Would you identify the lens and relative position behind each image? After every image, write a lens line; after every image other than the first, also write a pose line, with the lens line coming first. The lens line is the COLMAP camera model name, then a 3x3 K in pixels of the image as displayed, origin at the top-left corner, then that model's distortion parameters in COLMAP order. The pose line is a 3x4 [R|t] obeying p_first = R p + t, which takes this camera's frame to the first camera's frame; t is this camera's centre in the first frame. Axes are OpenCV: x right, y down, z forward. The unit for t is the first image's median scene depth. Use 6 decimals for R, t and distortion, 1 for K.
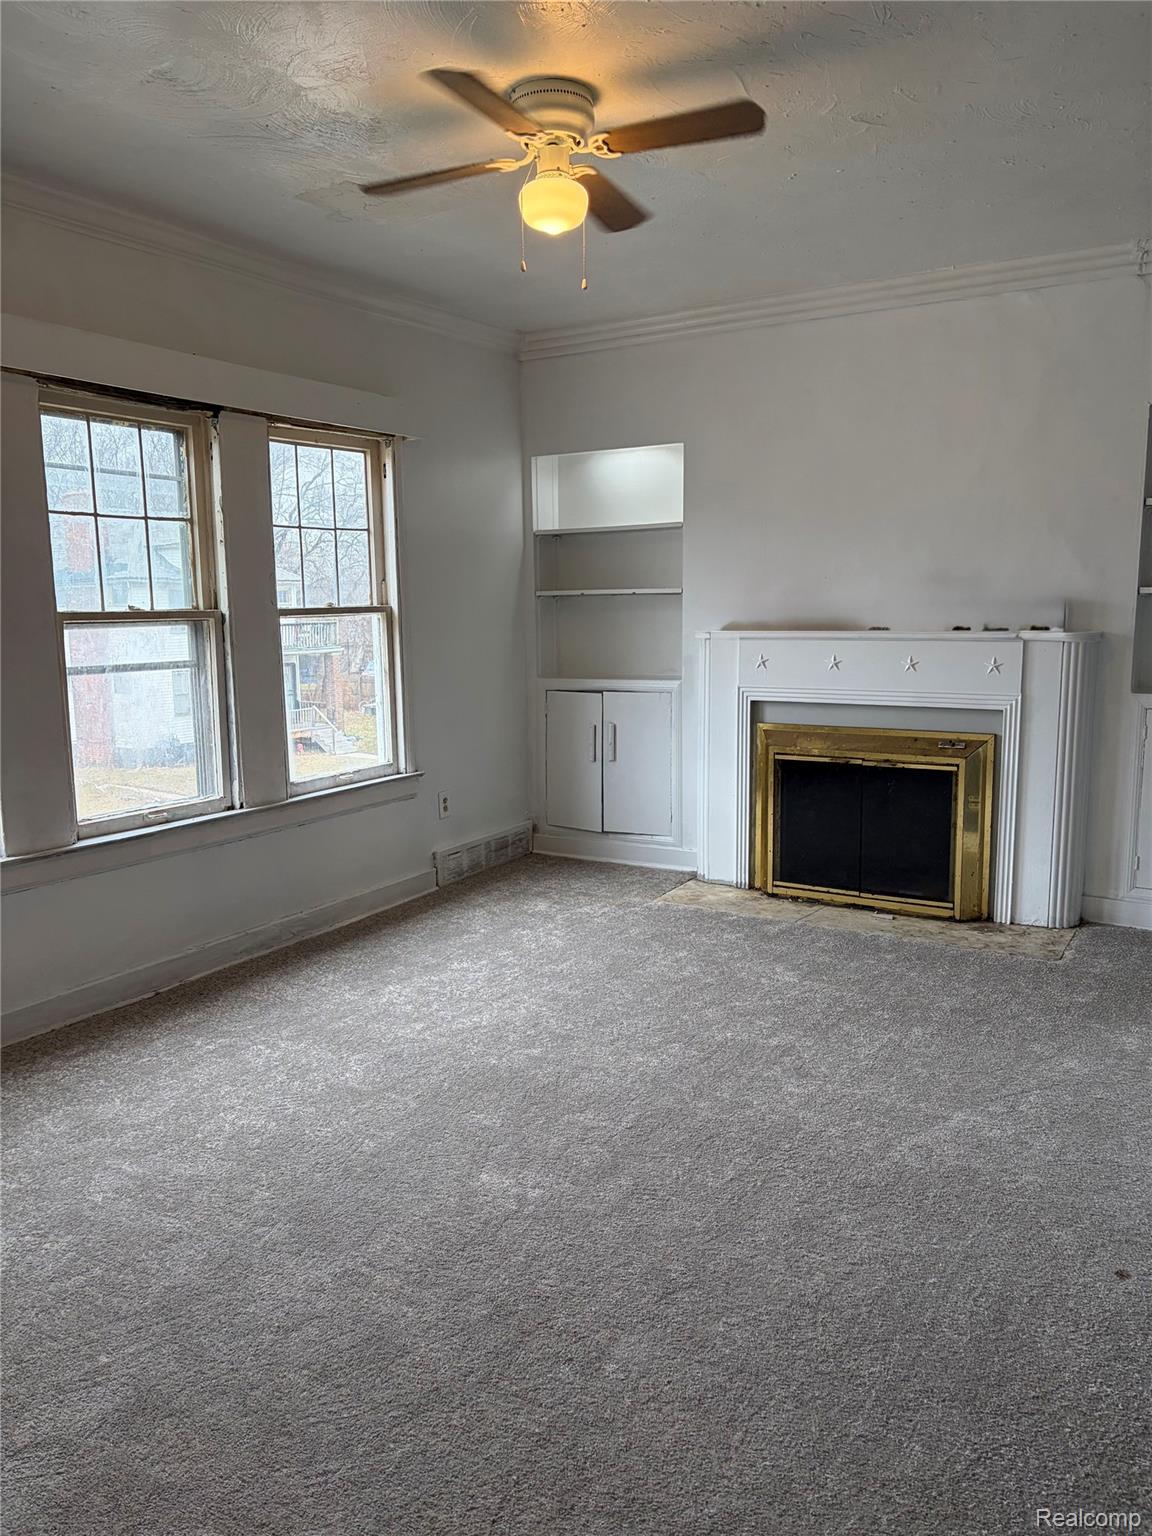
lens RADIAL K [[1159.5, 0, 583.7], [0, 1159.5, 772.8], [0, 0, 1]] dist [0.037365, -0.047017]
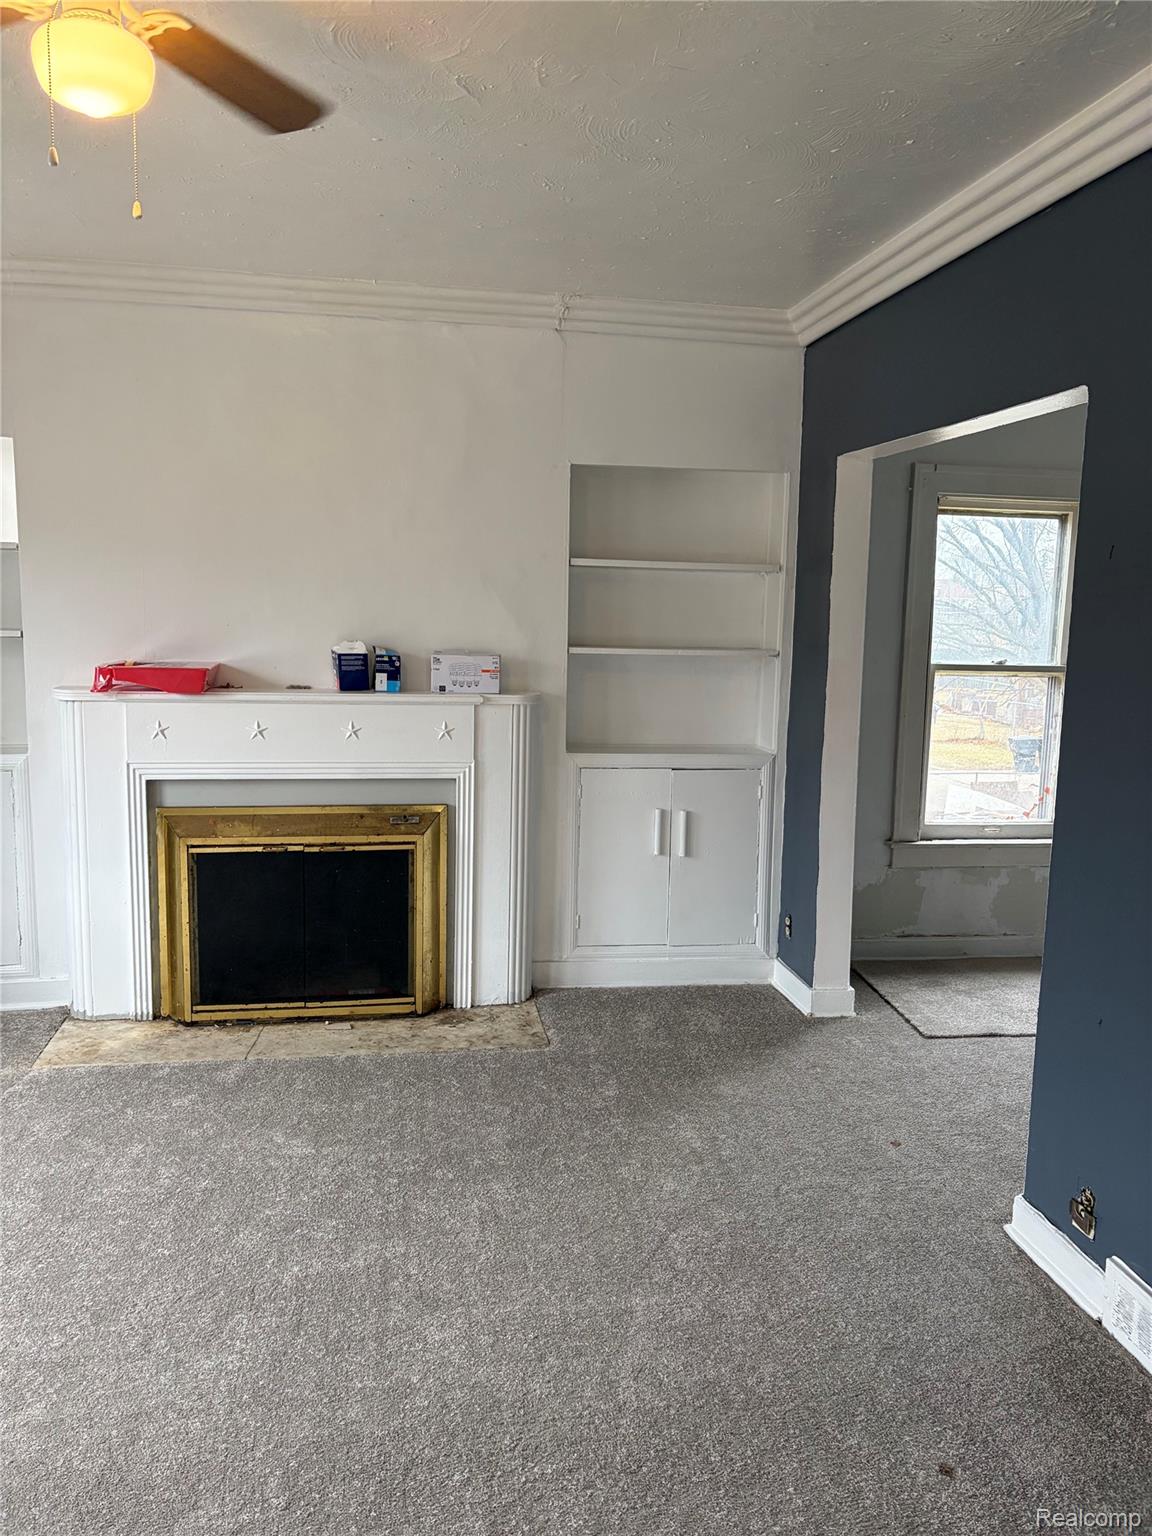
lens RADIAL K [[1159.5, 0, 578.3], [0, 1159.5, 756.5], [0, 0, 1]] dist [0.037365, -0.047017]
pose [[0.761039, -0.060726, 0.645858, -0.150580], [0.068428, 0.997569, 0.013163, -0.074717], [-0.645087, 0.034178, 0.763344, 0.236032]]
